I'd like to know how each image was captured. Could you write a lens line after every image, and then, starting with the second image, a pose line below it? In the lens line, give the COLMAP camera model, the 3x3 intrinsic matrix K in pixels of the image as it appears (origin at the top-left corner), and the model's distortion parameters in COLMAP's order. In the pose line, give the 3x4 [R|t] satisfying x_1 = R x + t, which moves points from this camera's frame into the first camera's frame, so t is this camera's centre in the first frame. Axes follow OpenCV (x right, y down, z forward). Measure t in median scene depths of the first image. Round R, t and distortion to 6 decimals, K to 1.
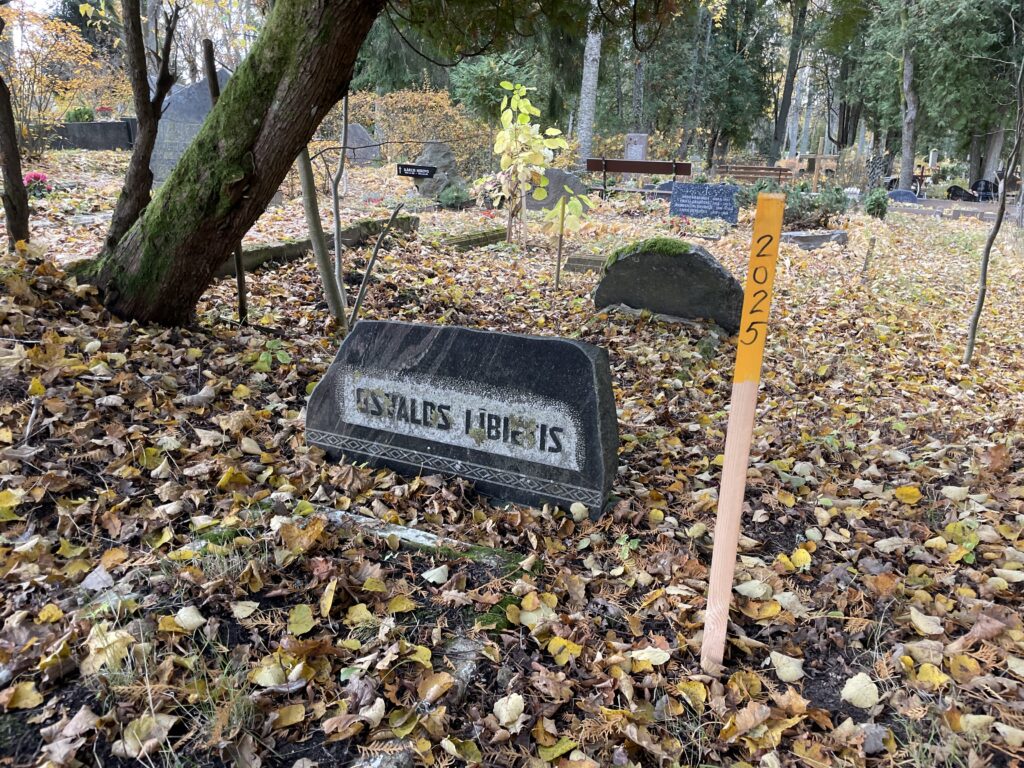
lens RADIAL K [[792.1, 0, 518.8], [0, 792.1, 386.9], [0, 0, 1]] dist [0.101013, -0.150159]
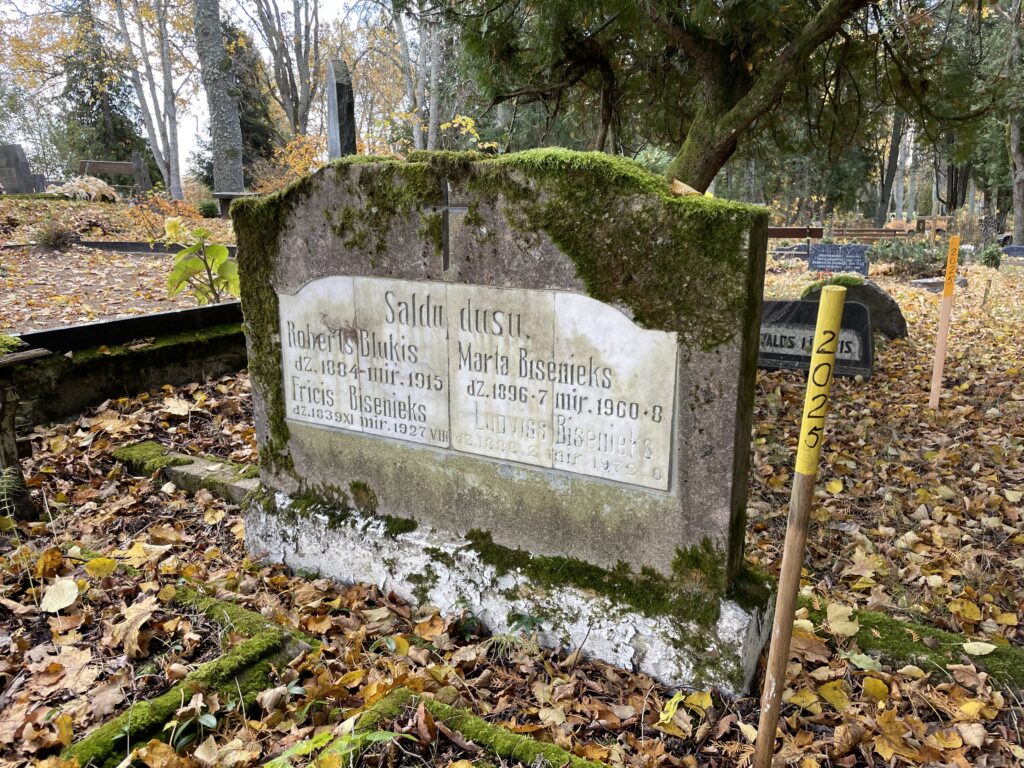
lens RADIAL K [[792.1, 0, 518.8], [0, 792.1, 386.9], [0, 0, 1]] dist [0.101013, -0.150159]
pose [[0.992734, -0.014584, -0.119443, -0.103196], [0.004174, 0.996204, -0.086947, 0.062539], [0.120257, 0.085817, 0.989027, -0.232908]]
